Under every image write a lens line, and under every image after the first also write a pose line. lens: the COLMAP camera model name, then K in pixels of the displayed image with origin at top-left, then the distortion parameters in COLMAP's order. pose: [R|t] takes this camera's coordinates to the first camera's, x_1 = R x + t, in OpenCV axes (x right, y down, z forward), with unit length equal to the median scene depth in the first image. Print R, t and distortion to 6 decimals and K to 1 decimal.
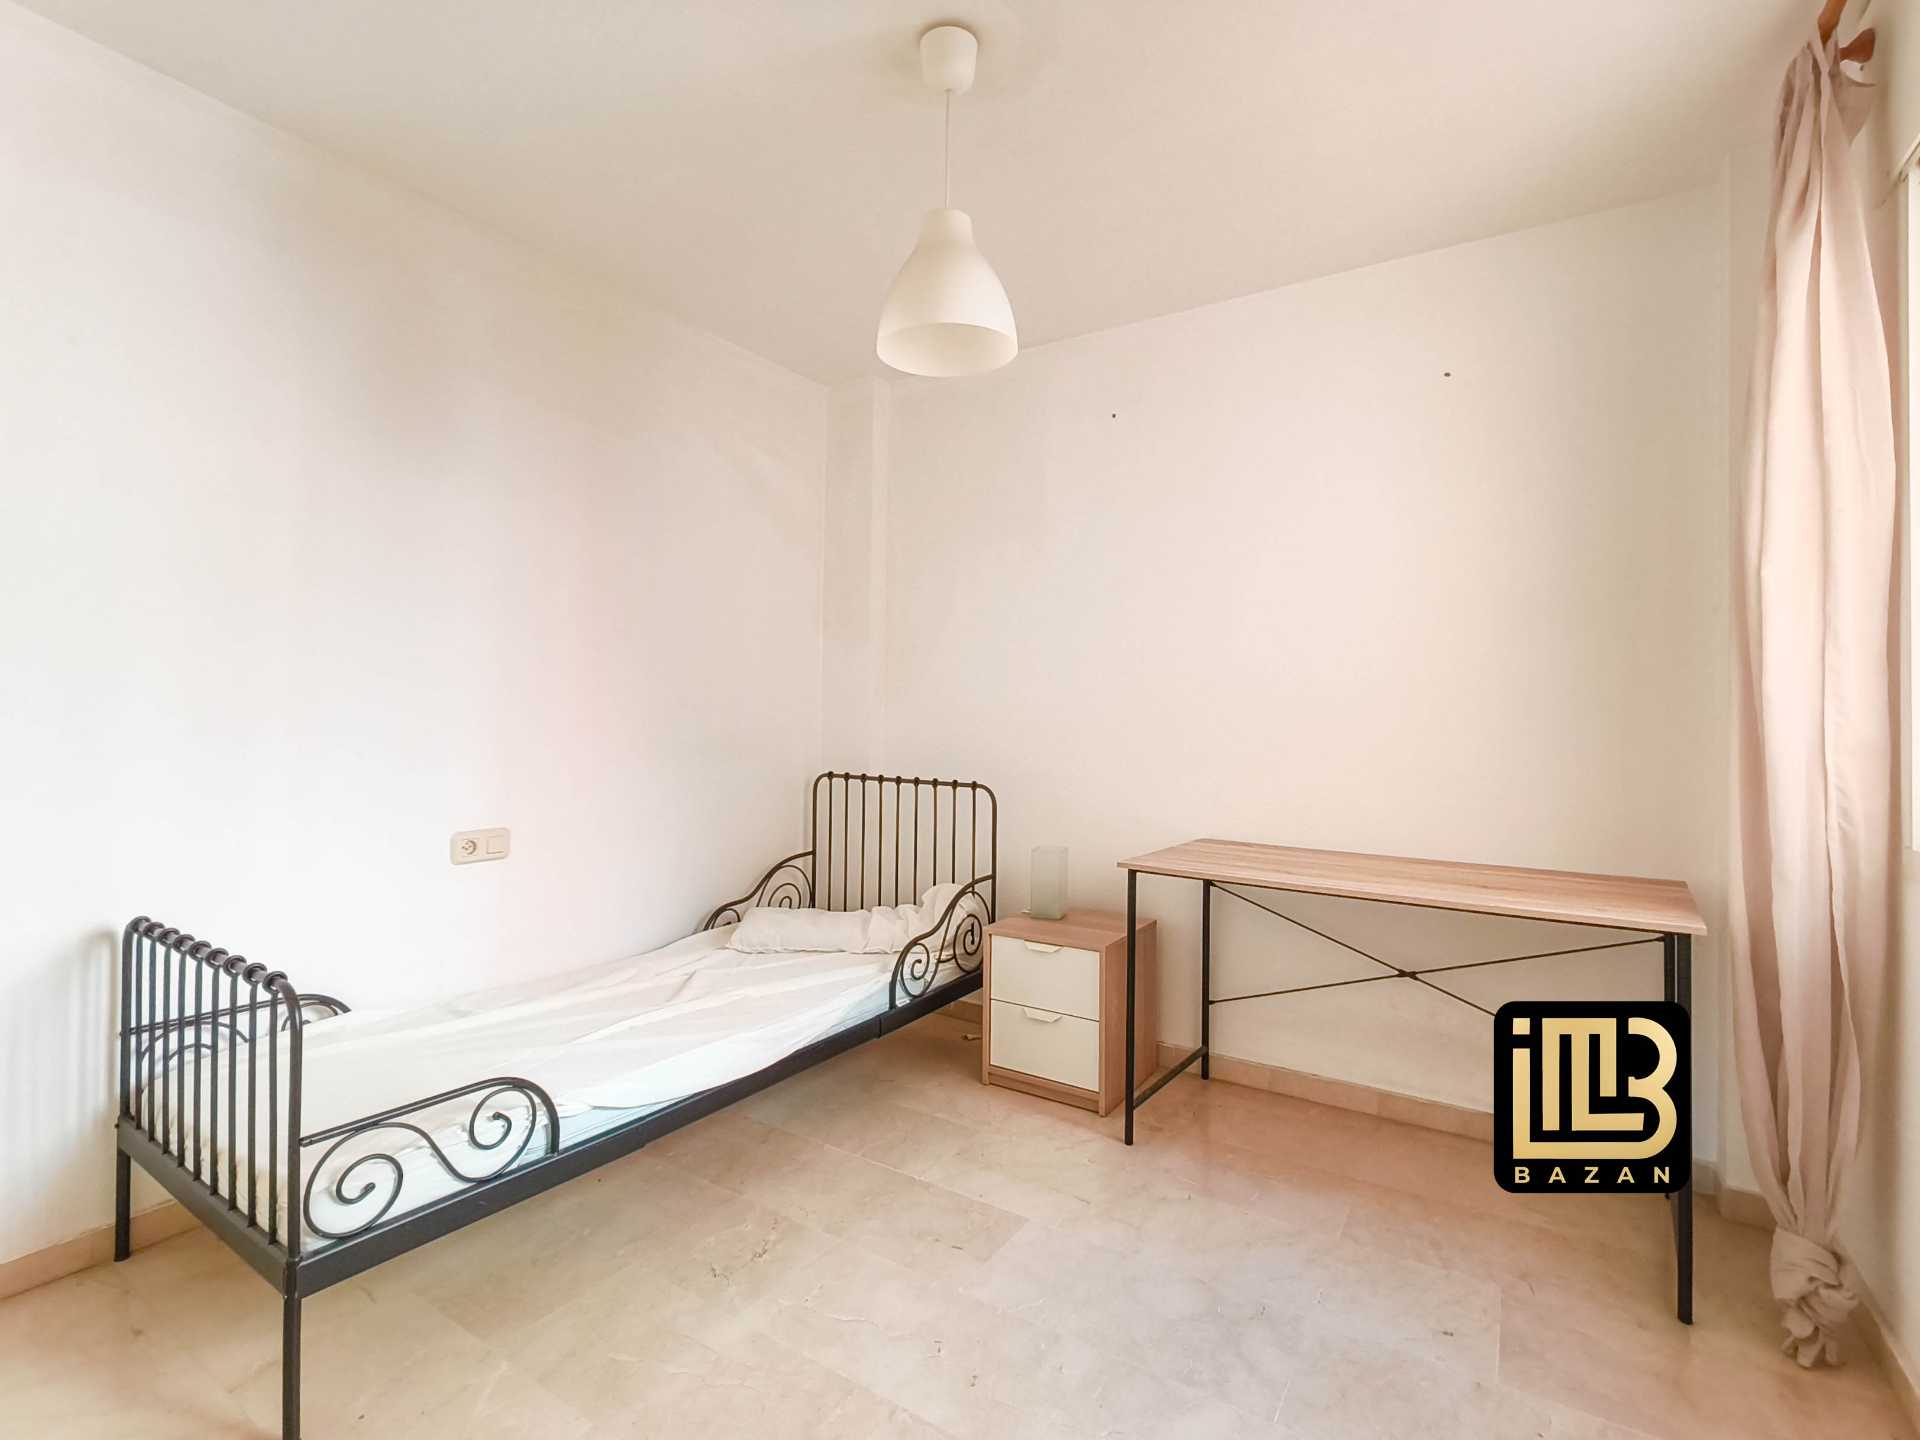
lens RADIAL K [[891.9, 0, 953.4], [0, 891.9, 711.4], [0, 0, 1]] dist [-0.004690, -0.000784]
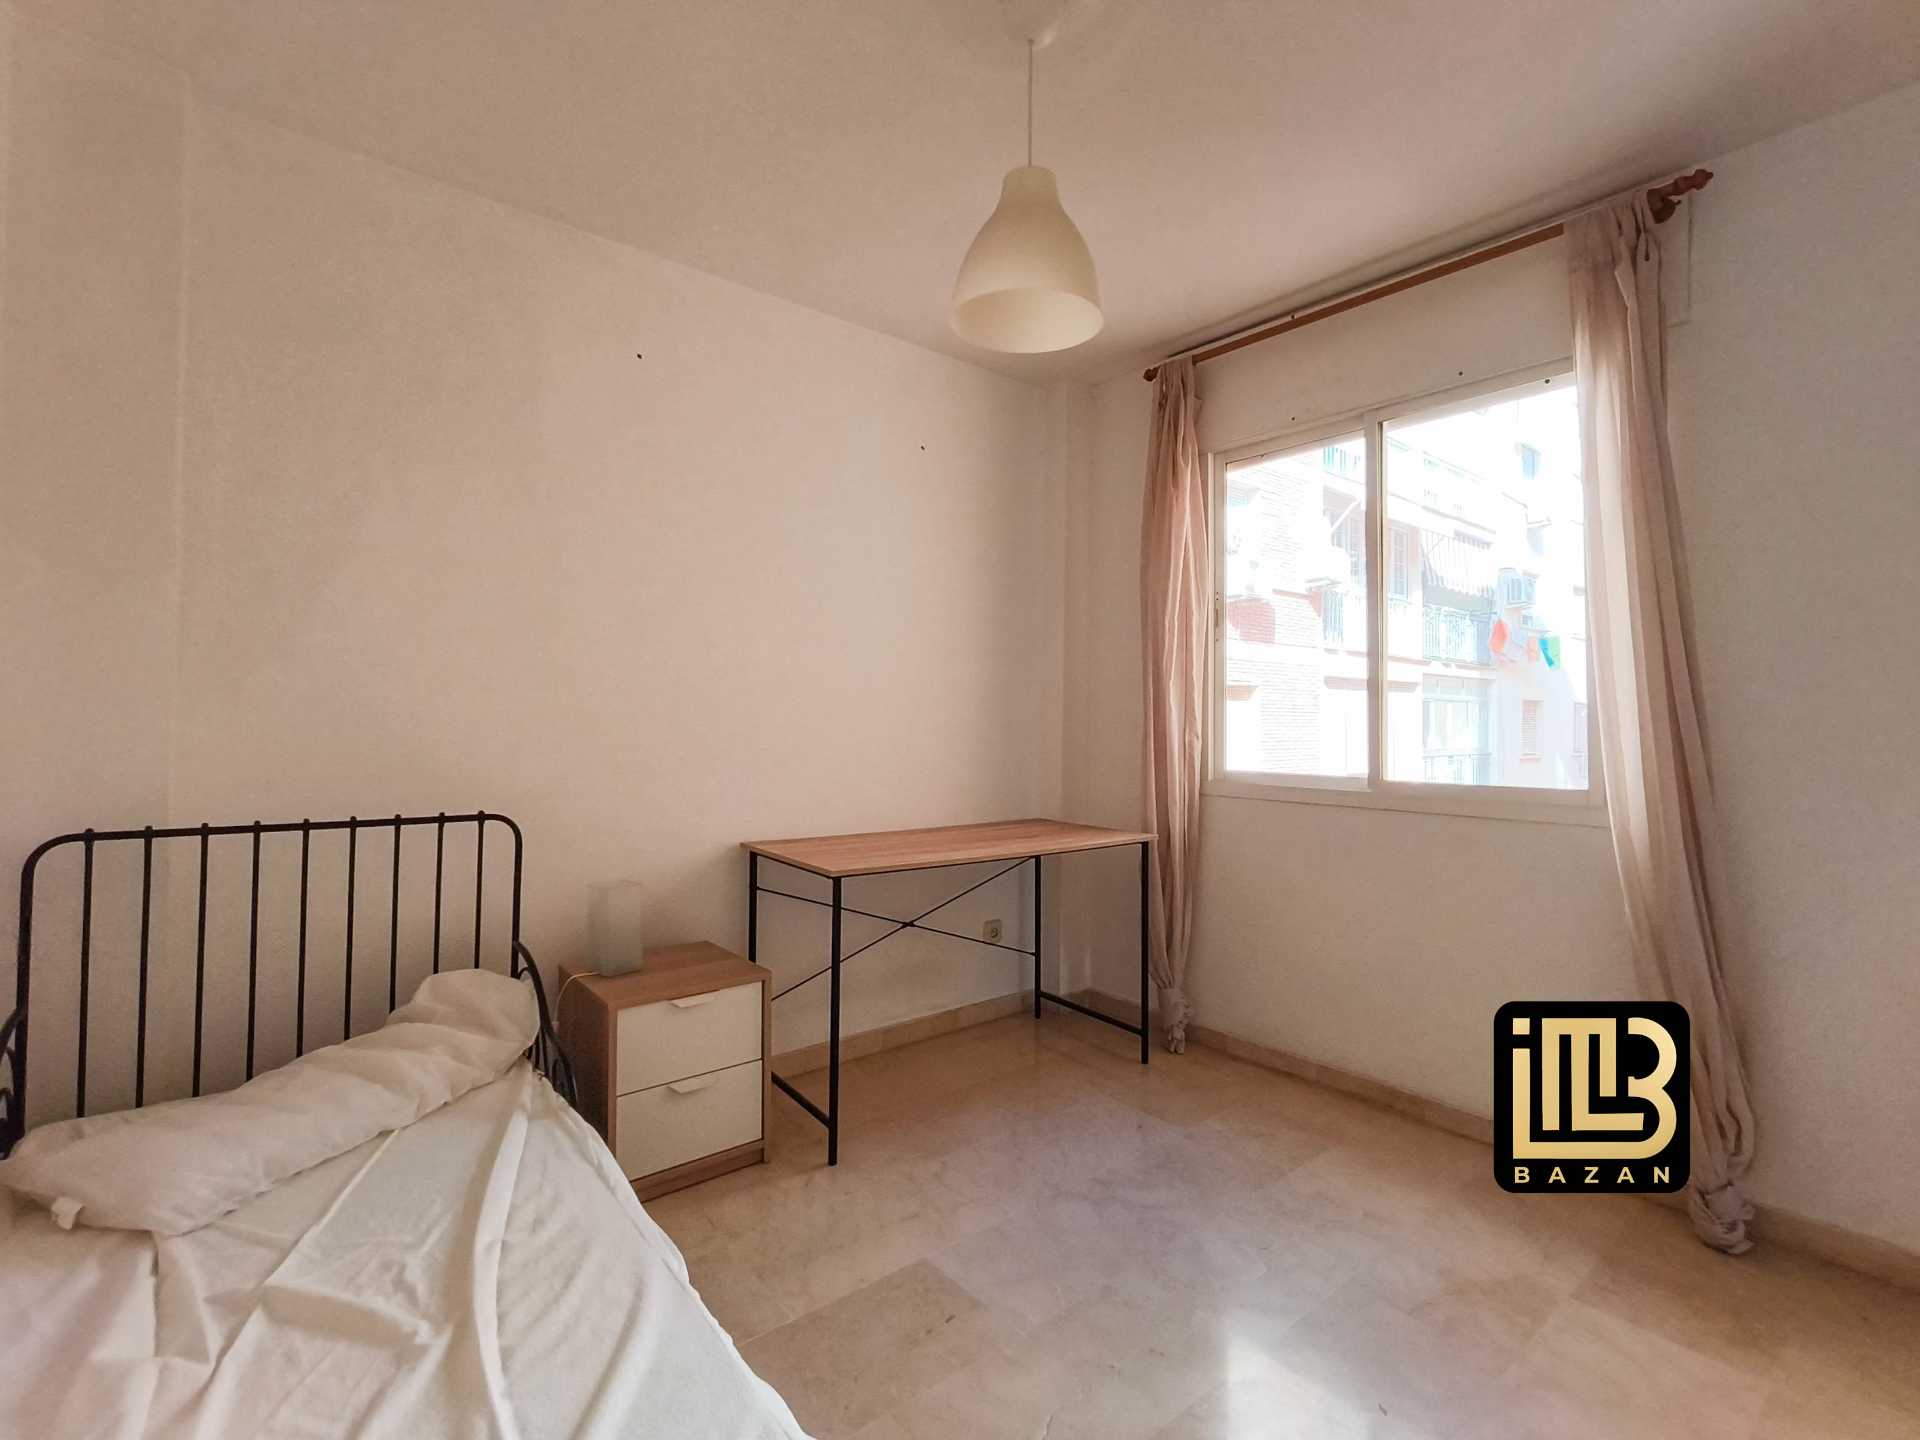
lens RADIAL K [[891.1, 0, 959.9], [0, 891.1, 707.0], [0, 0, 1]] dist [0.000327, -0.000265]
pose [[0.284728, 0.008072, 0.958574, -0.684782], [-0.009796, 0.999937, -0.005511, -0.000923], [-0.958558, -0.007821, 0.284790, 0.601712]]
